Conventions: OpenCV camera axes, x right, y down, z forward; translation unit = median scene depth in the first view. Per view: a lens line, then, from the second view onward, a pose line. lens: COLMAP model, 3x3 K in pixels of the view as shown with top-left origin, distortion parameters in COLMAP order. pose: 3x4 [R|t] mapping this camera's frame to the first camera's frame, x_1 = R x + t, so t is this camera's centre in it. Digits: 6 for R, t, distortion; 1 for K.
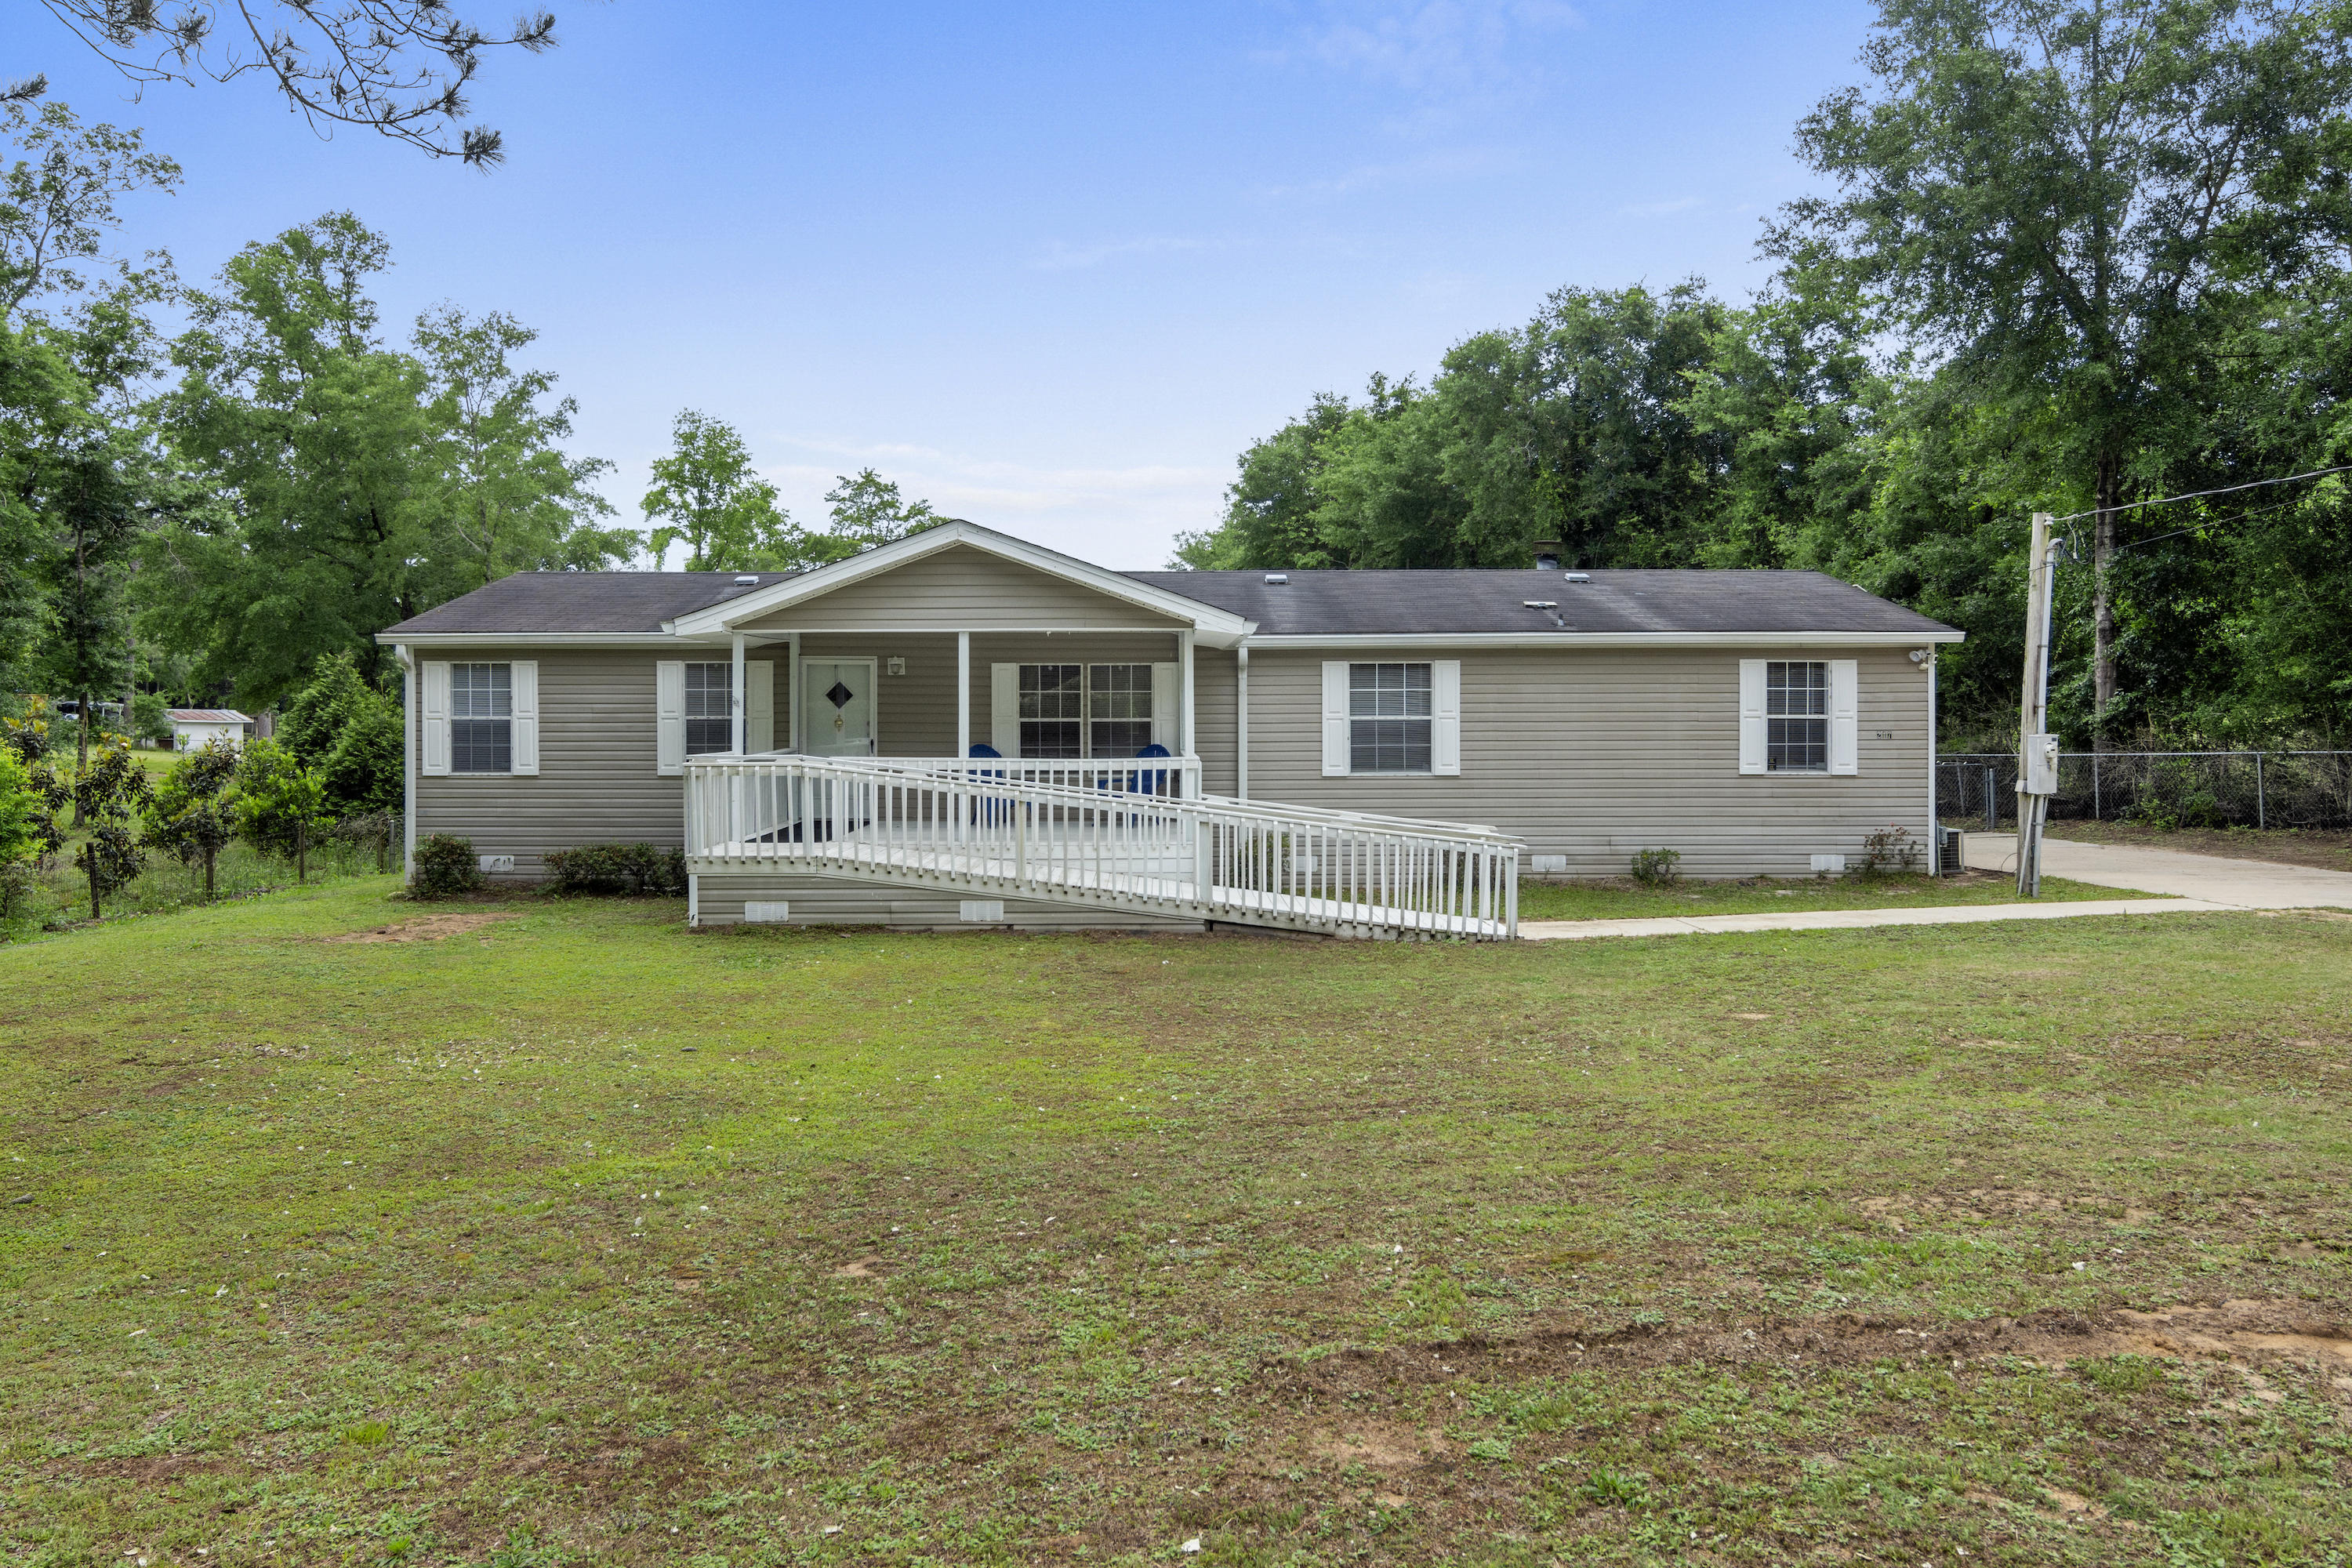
lens RADIAL K [[1624.9, 0, 1141.8], [0, 1624.9, 715.2], [0, 0, 1]] dist [-0.002216, 0.002843]
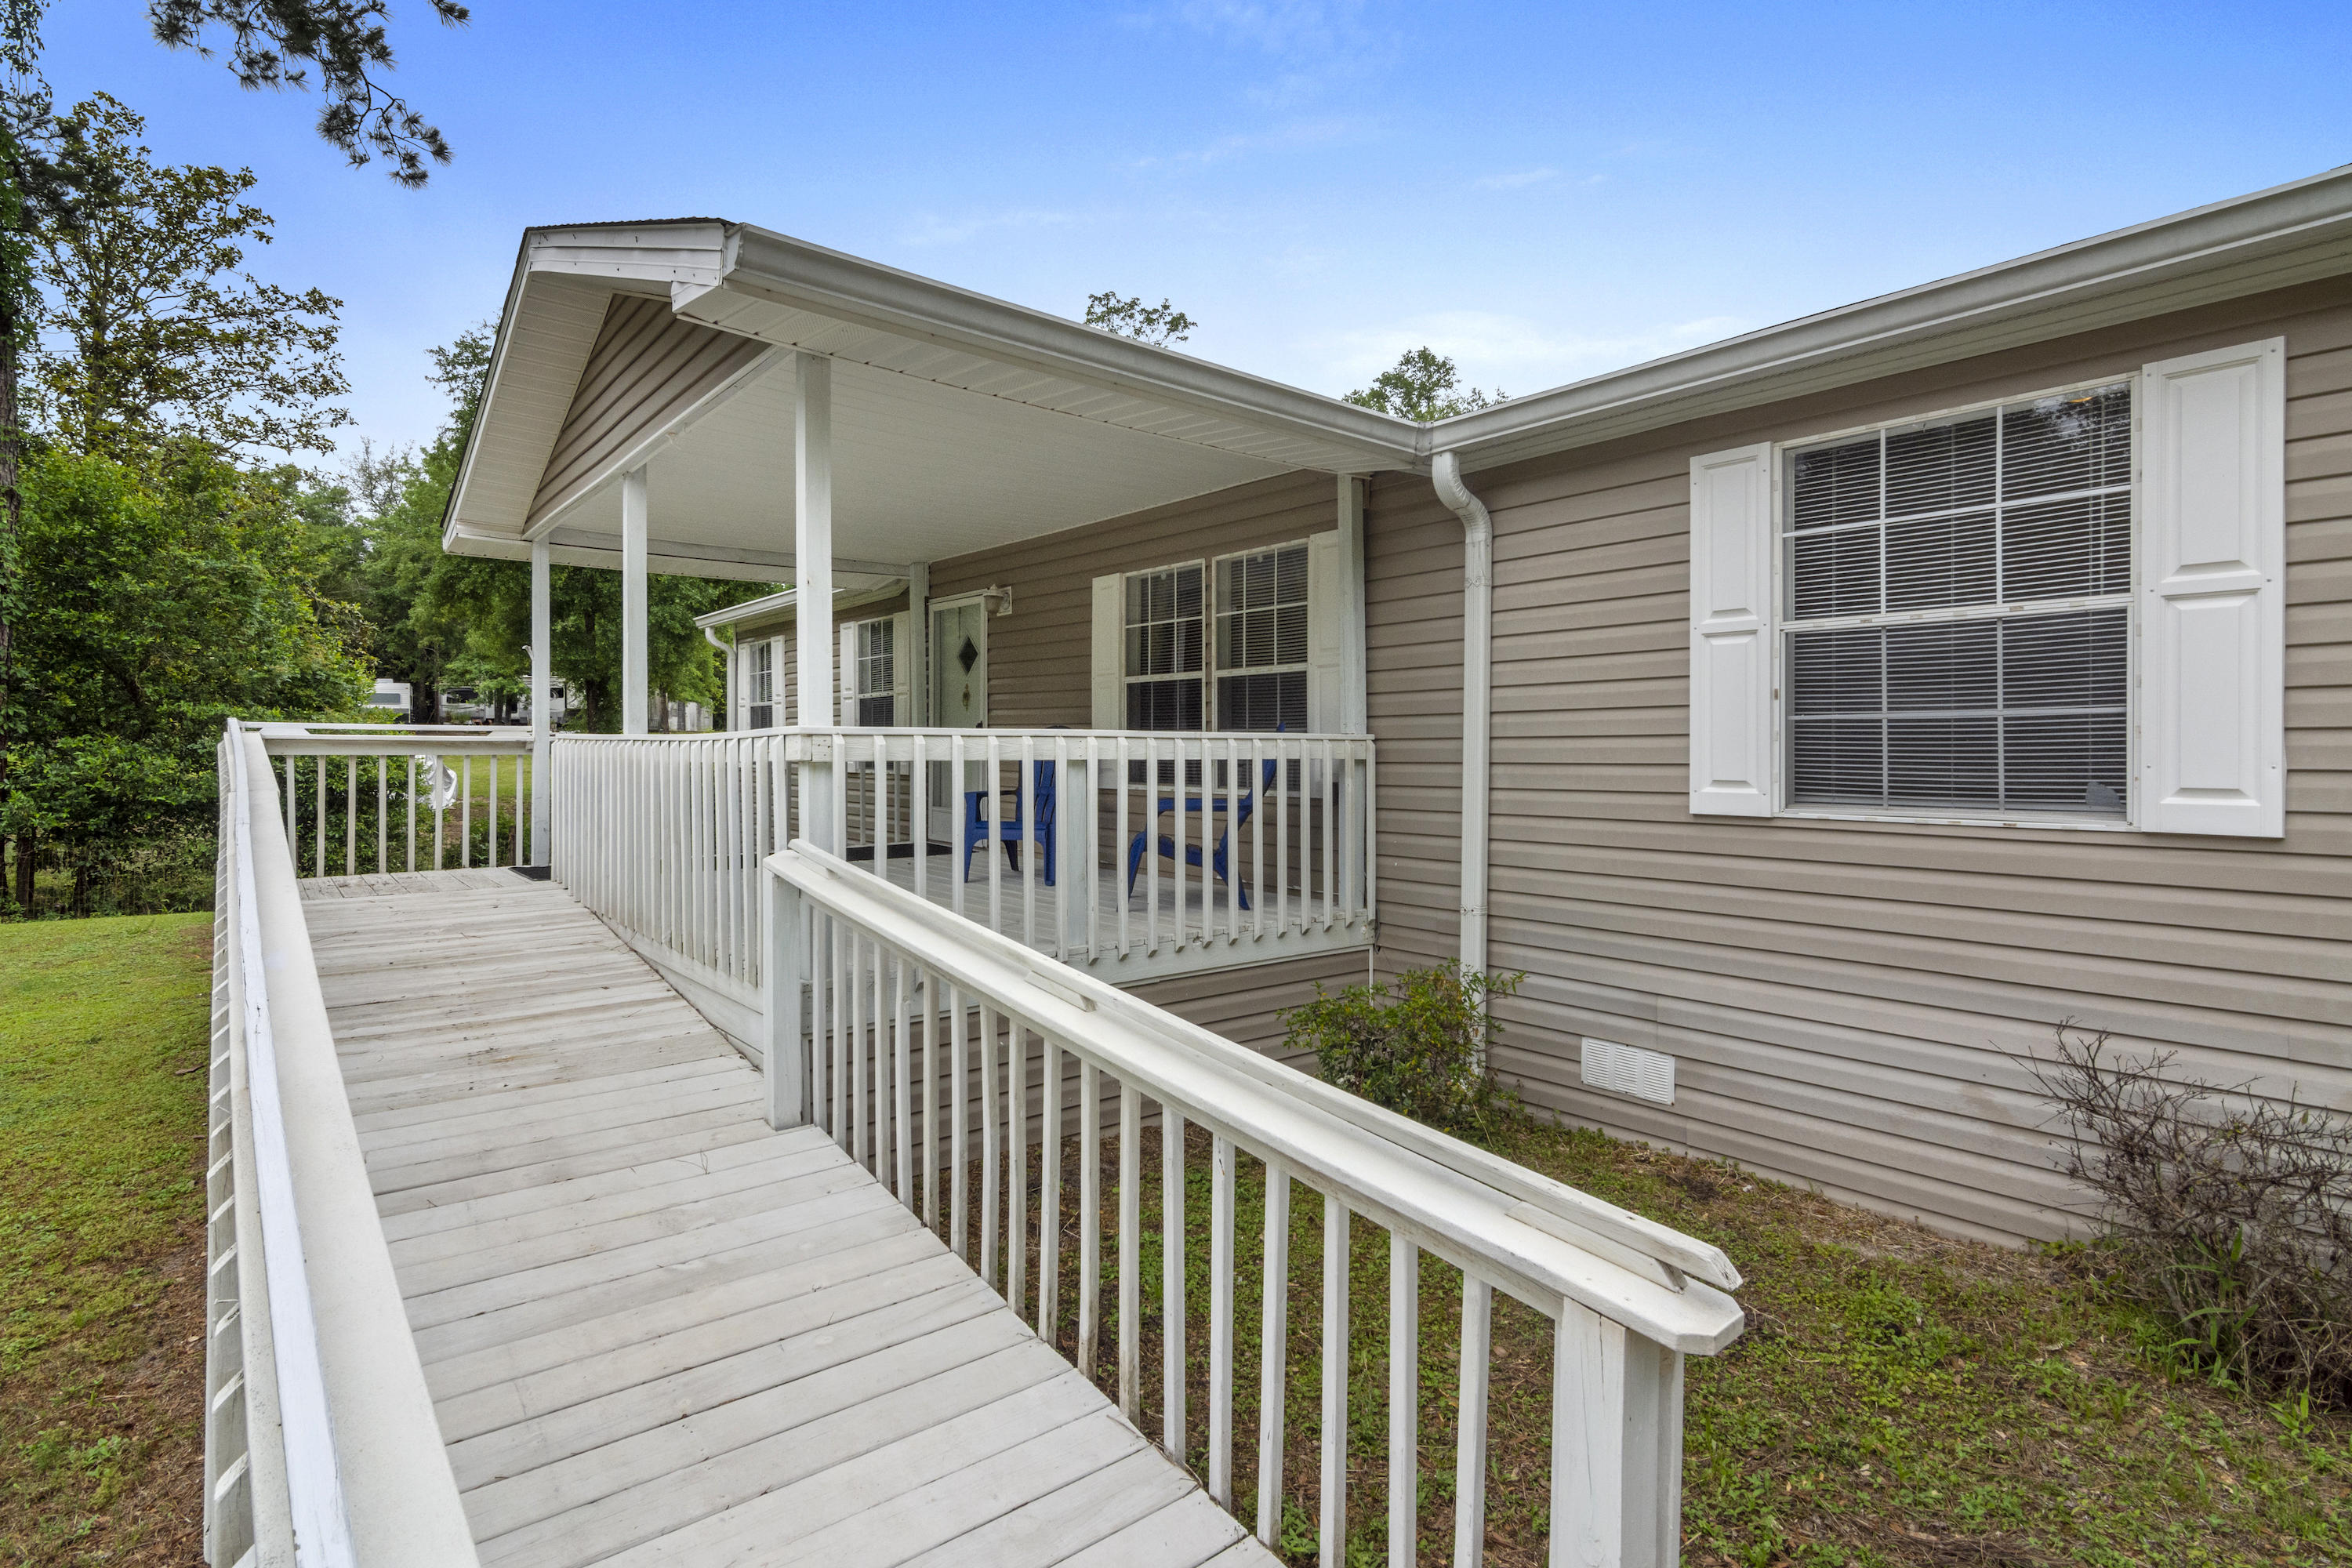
lens RADIAL K [[1141.0, 0, 1165.5], [0, 1141.0, 744.3], [0, 0, 1]] dist [0.002514, 0.000515]
pose [[0.630123, -0.000337, -0.776496, 0.220871], [-0.008512, 0.999937, -0.007341, 0.026252], [0.776449, 0.011235, 0.630080, 0.776111]]
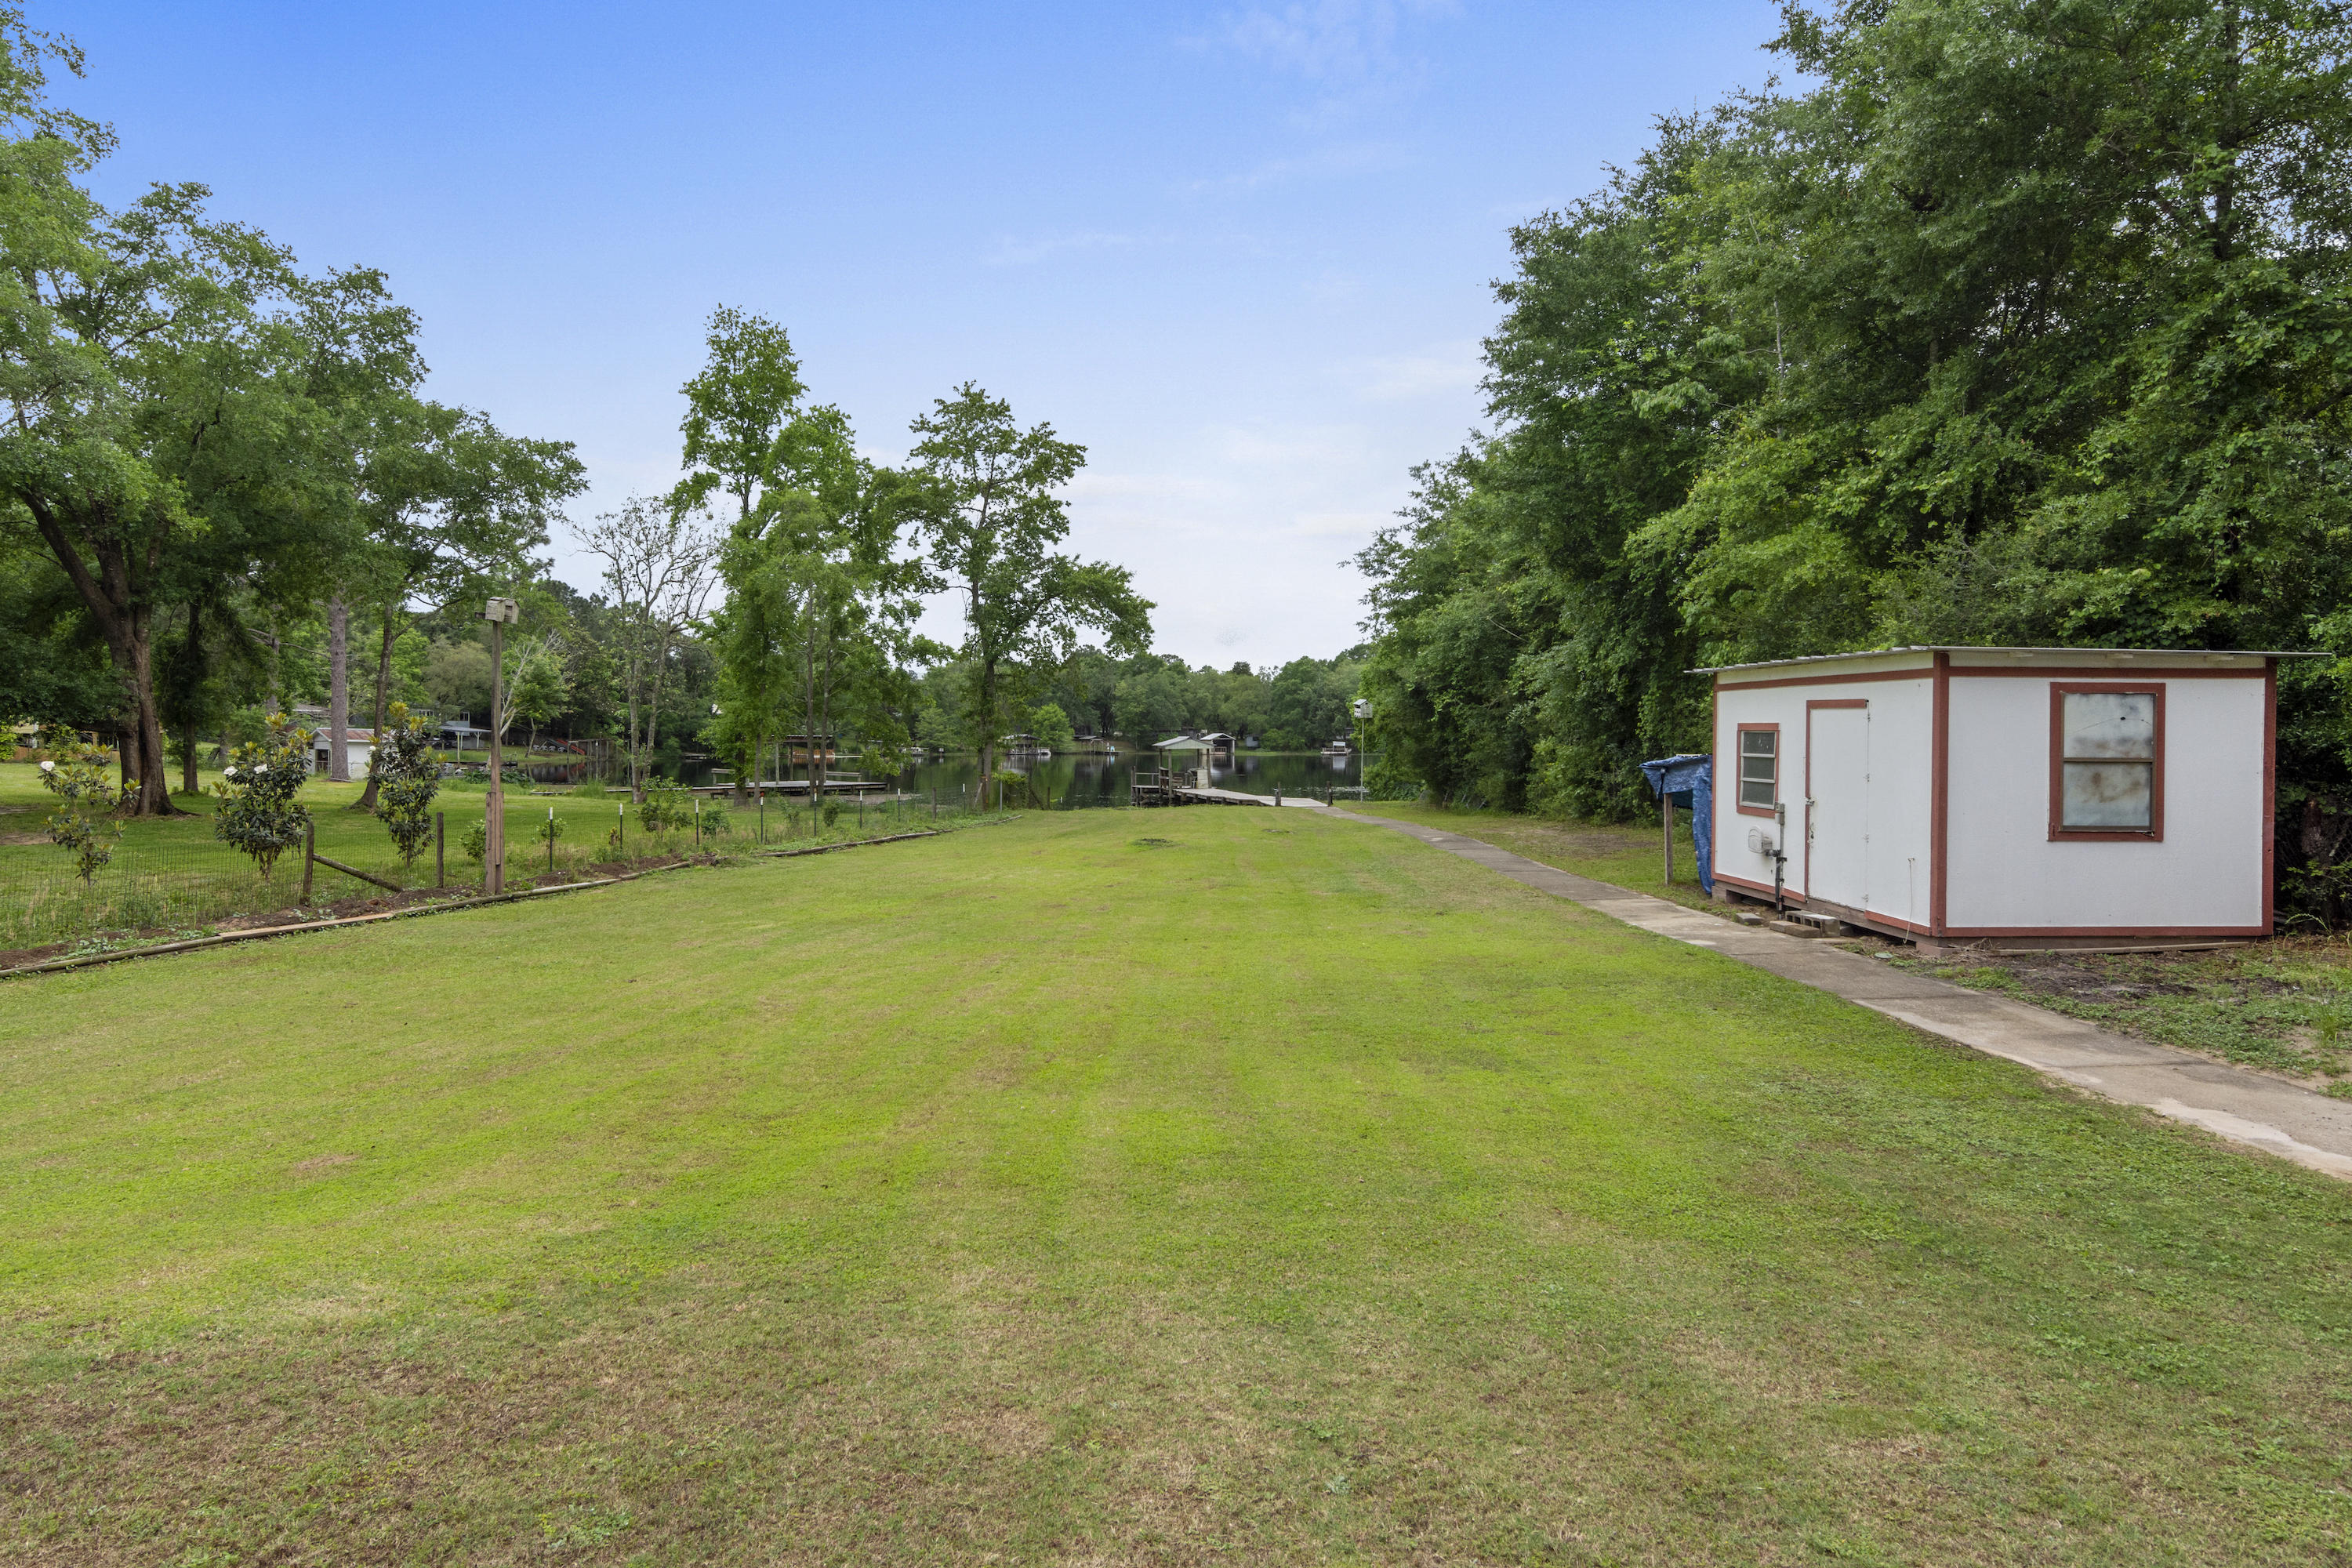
lens RADIAL K [[1320.3, 0, 1159.2], [0, 1320.3, 757.8], [0, 0, 1]] dist [-0.000813, -0.000194]
pose [[0.980958, 0.008127, -0.194049, 0.099725], [-0.006698, 0.999945, 0.008019, 0.025495], [0.194103, -0.006566, 0.980959, 1.759935]]
